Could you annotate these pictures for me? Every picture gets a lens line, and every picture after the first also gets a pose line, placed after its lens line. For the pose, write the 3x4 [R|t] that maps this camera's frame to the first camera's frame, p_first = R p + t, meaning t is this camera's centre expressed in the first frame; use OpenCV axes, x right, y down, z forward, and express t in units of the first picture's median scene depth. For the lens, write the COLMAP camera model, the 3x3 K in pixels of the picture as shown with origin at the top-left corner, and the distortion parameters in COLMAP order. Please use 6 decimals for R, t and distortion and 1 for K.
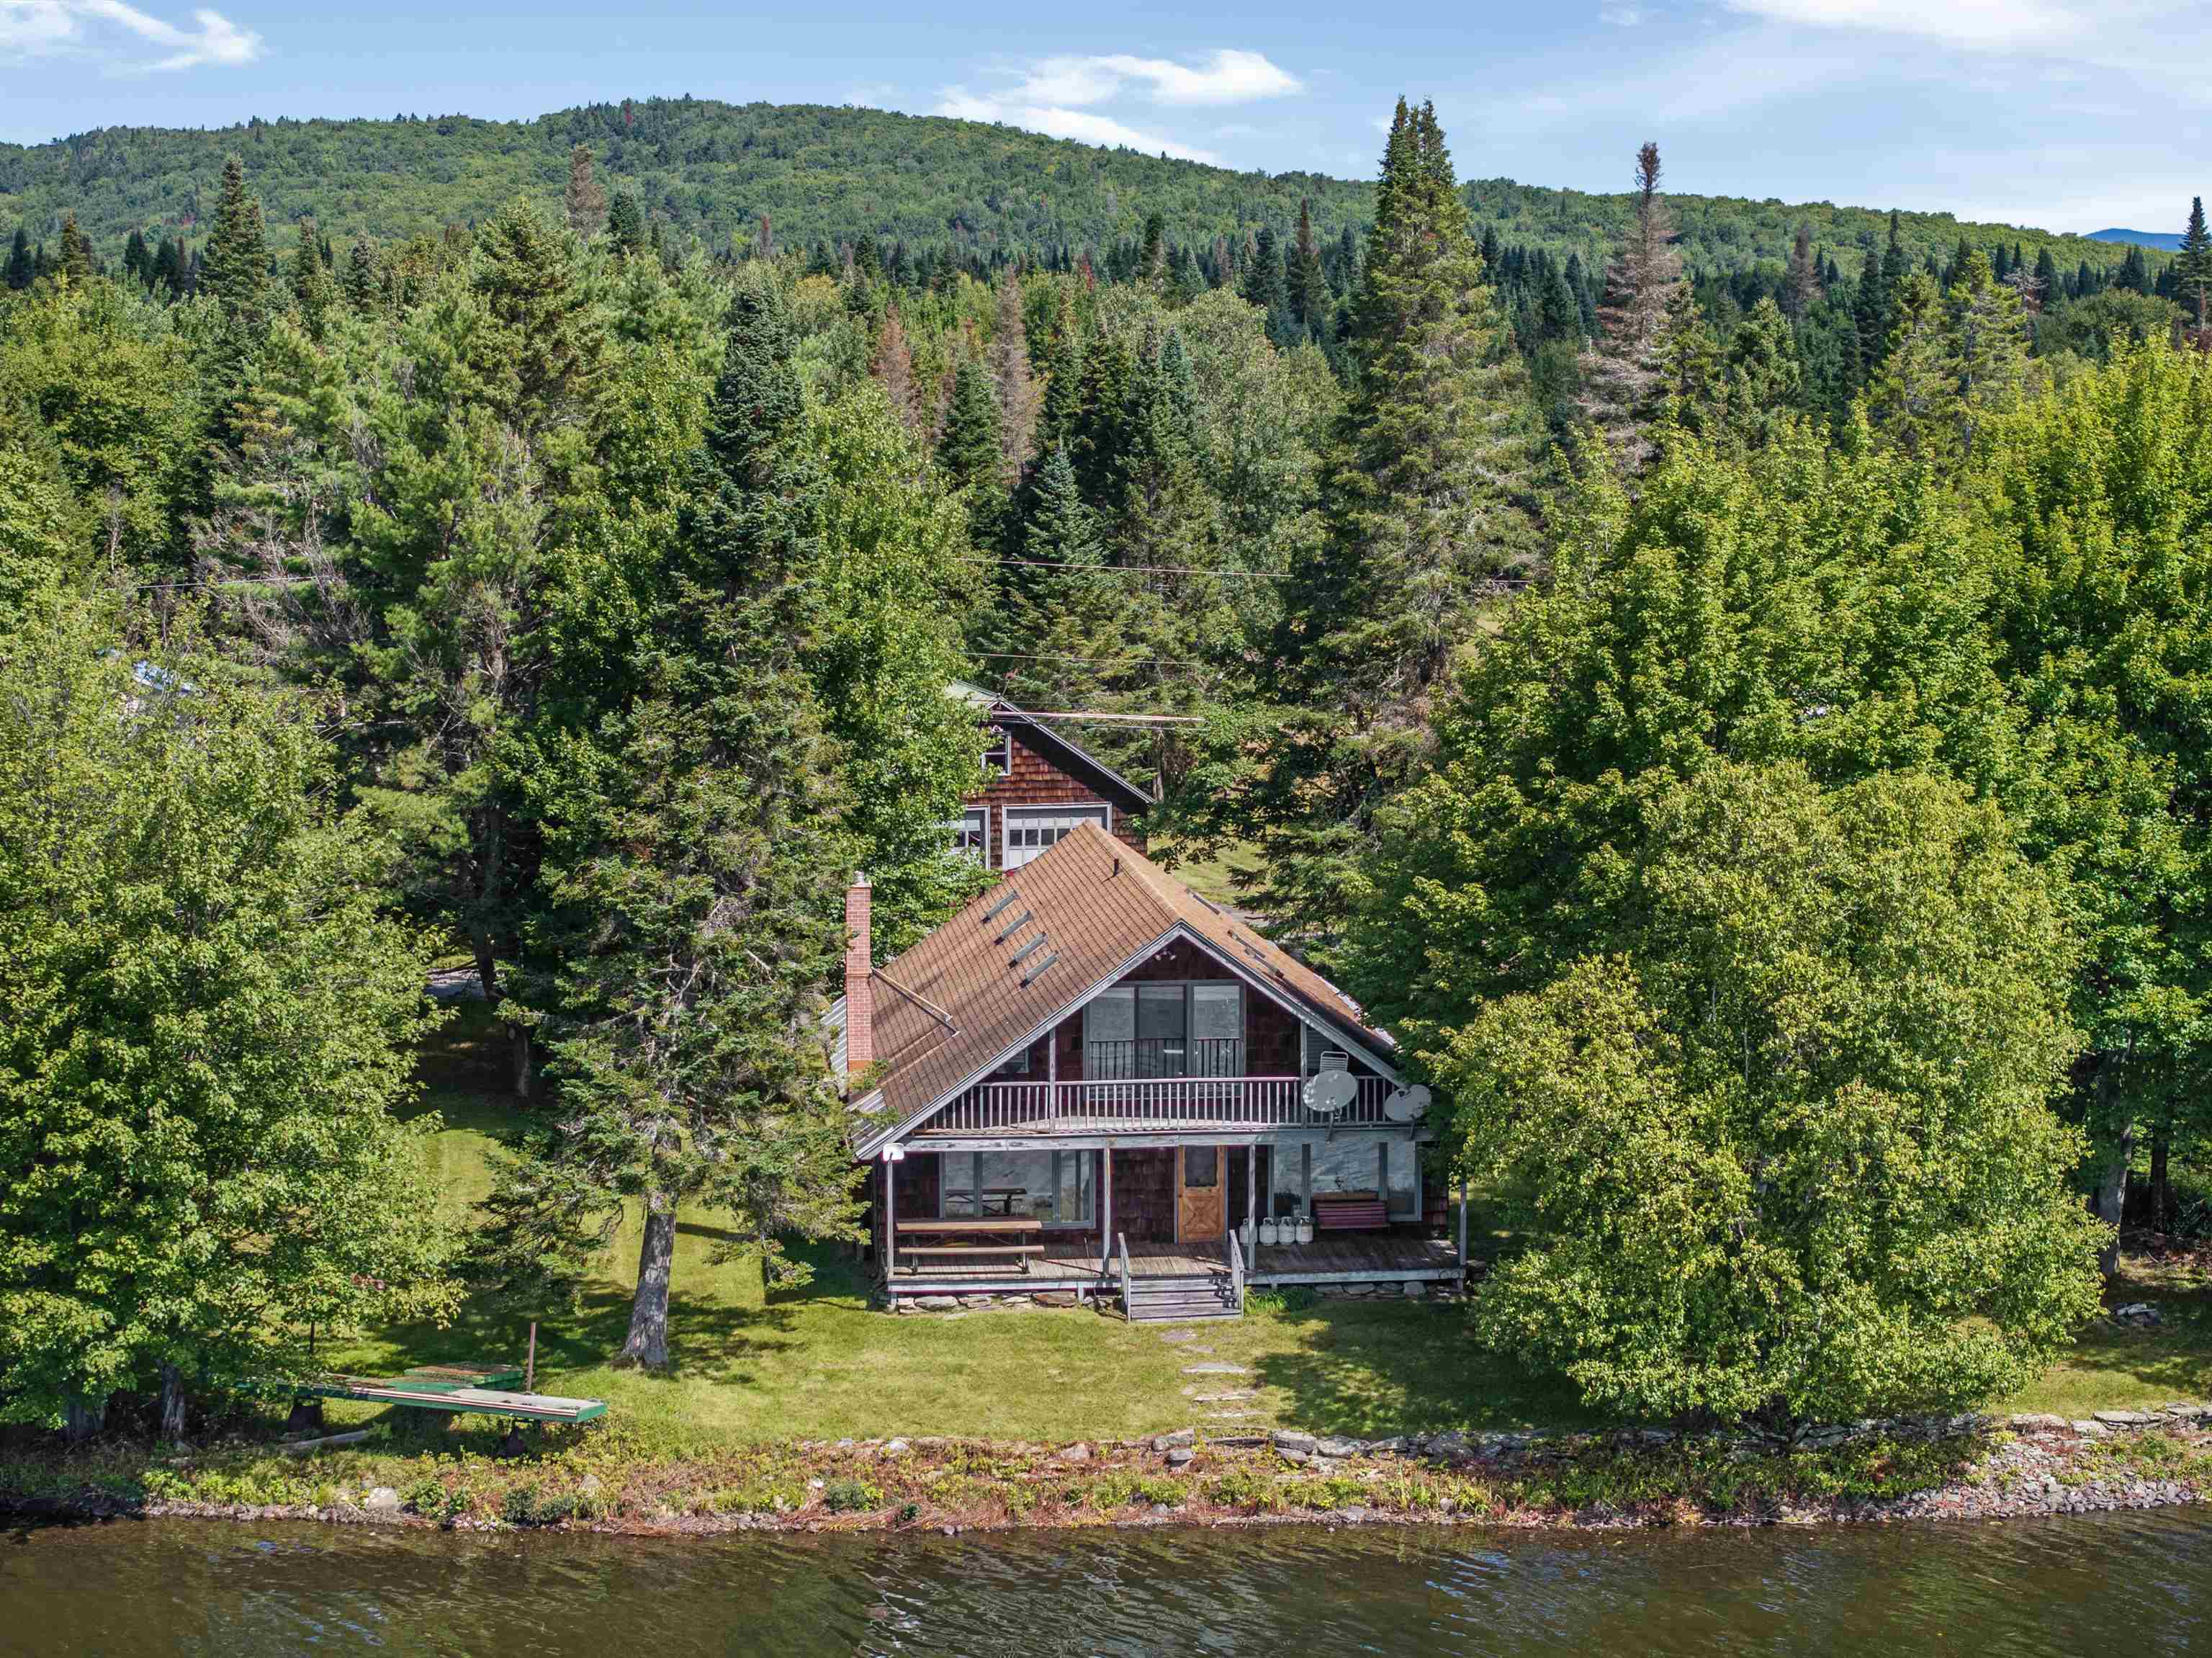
lens RADIAL K [[4452.3, 0, 1118.5], [0, 4452.3, 822.6], [0, 0, 1]] dist [-0.065147, 0.000000]
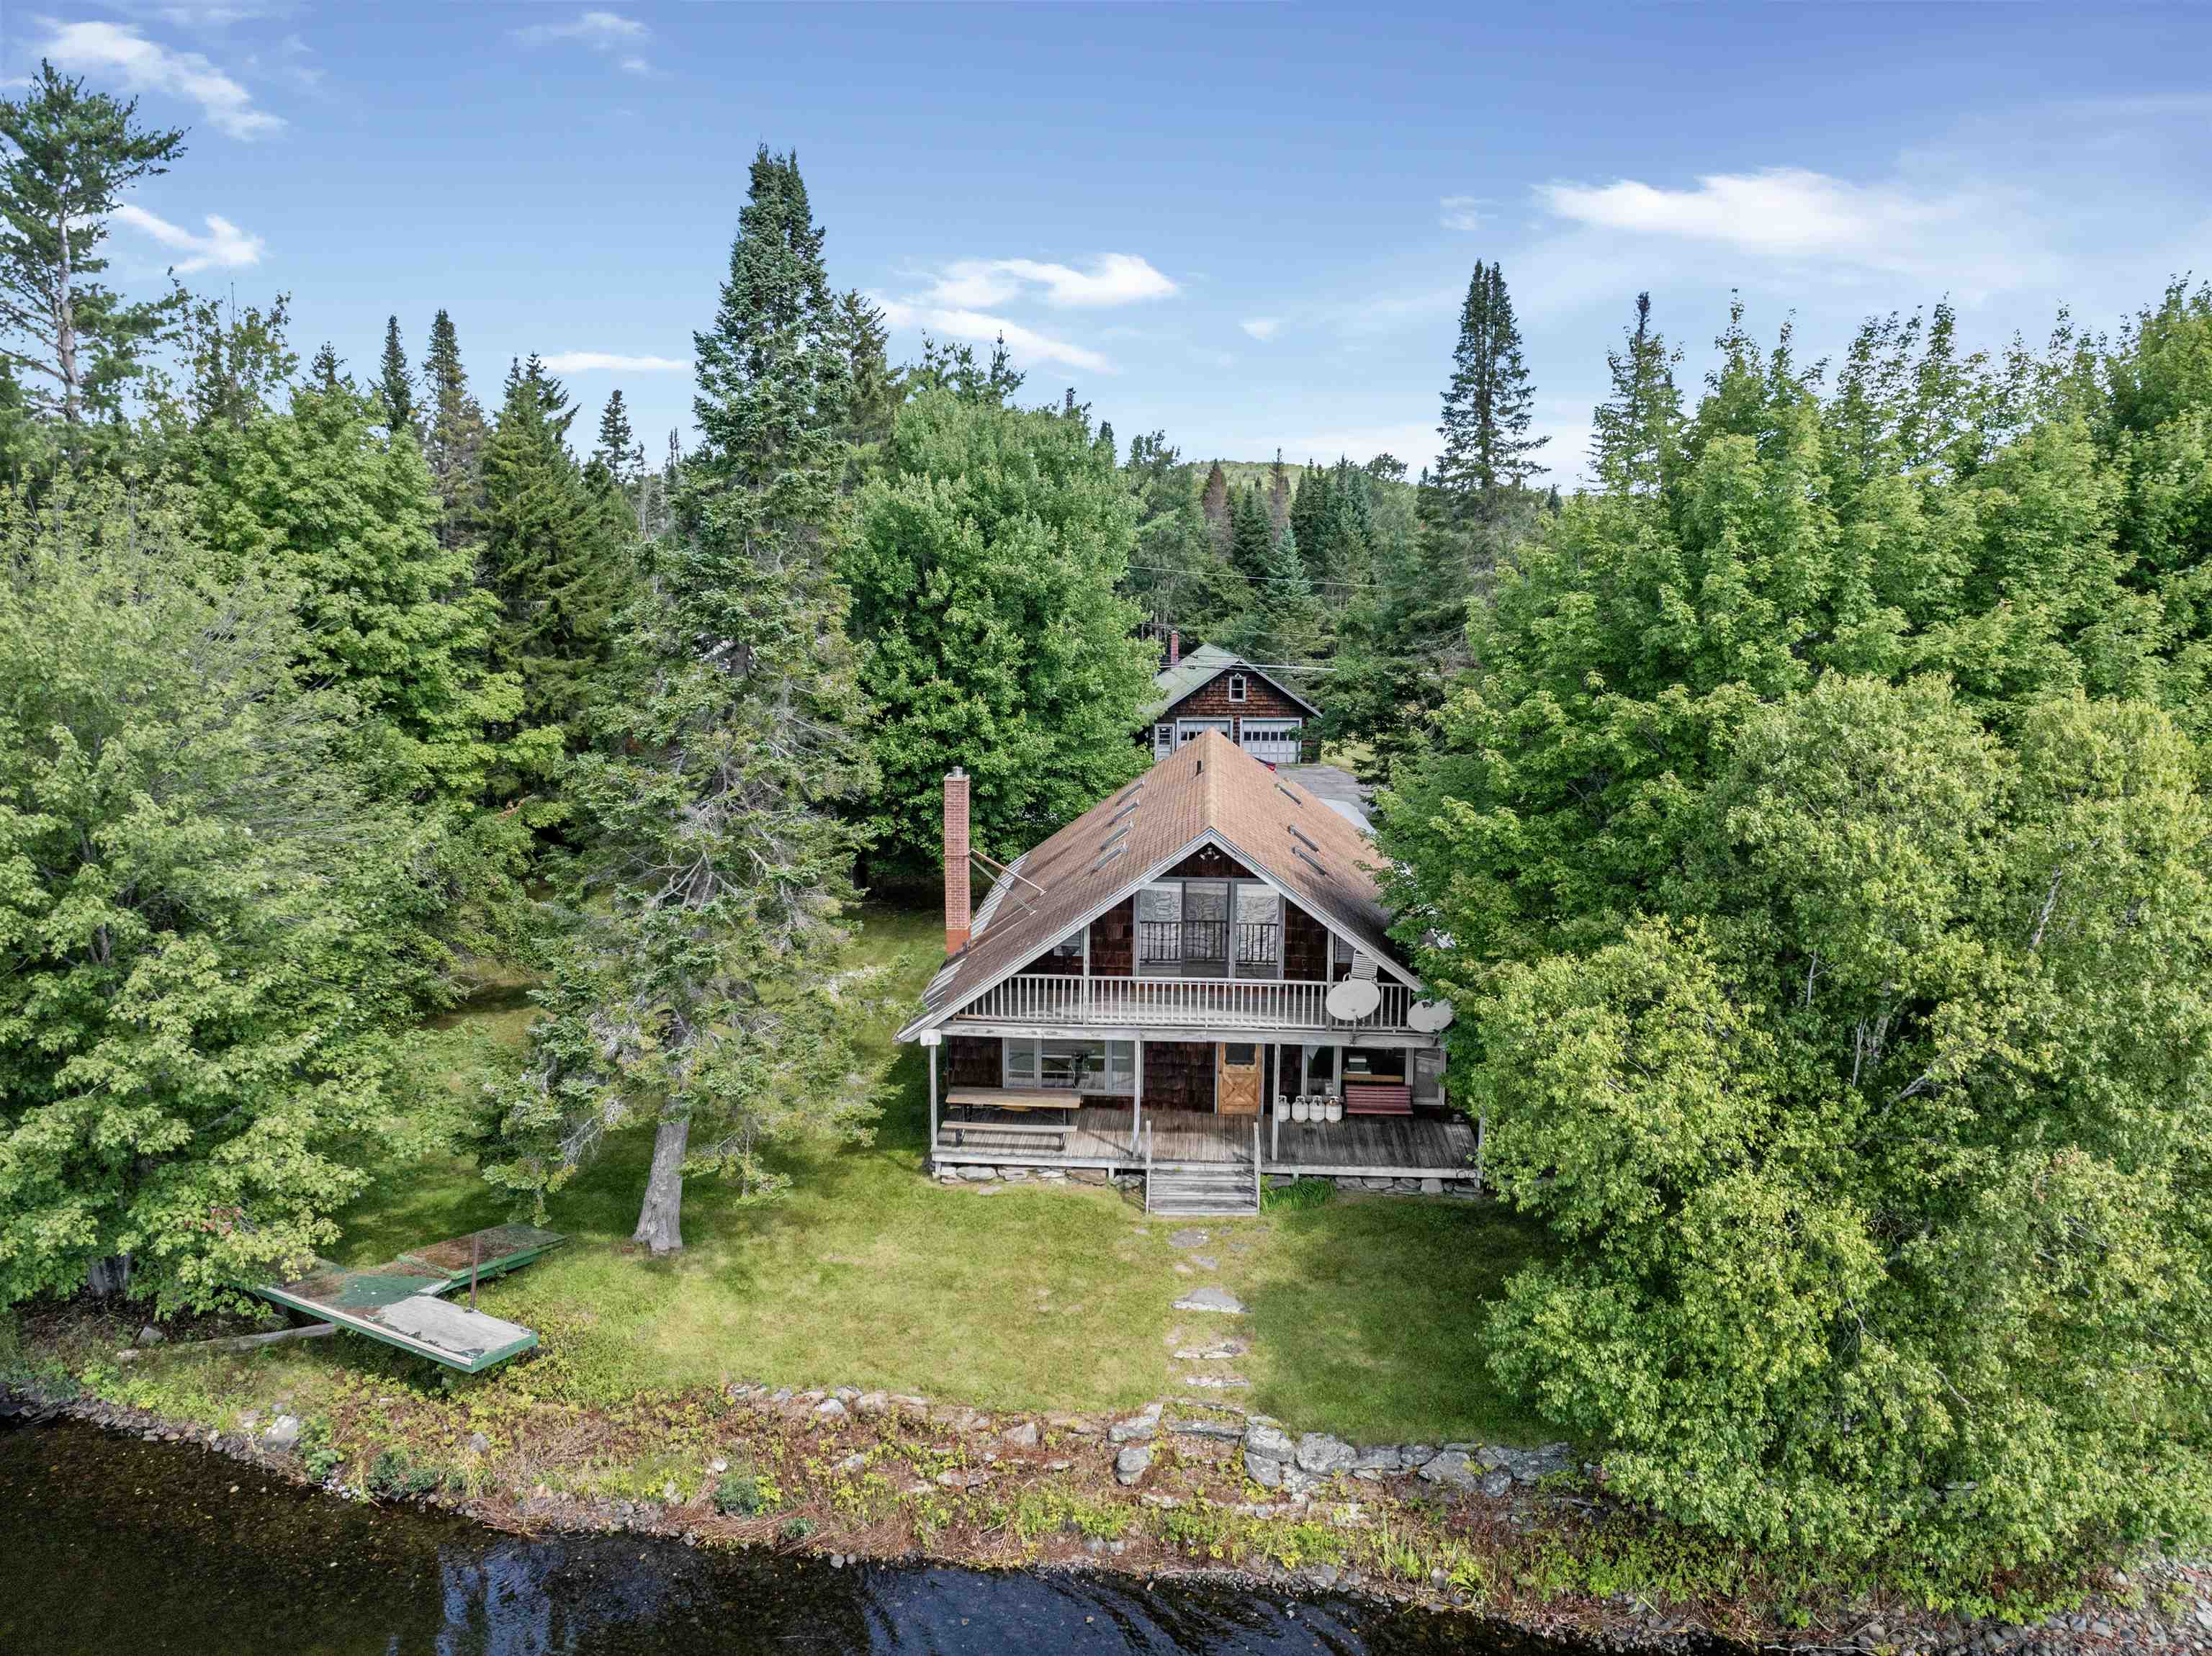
lens RADIAL K [[1570.2, 0, 1111.7], [0, 1570.2, 807.5], [0, 0, 1]] dist [-0.048155, 0.015479]
pose [[0.985659, 0.035173, -0.165045, 0.050649], [-0.026437, 0.998145, 0.054834, -0.001838], [0.166668, -0.049684, 0.984761, 0.639835]]
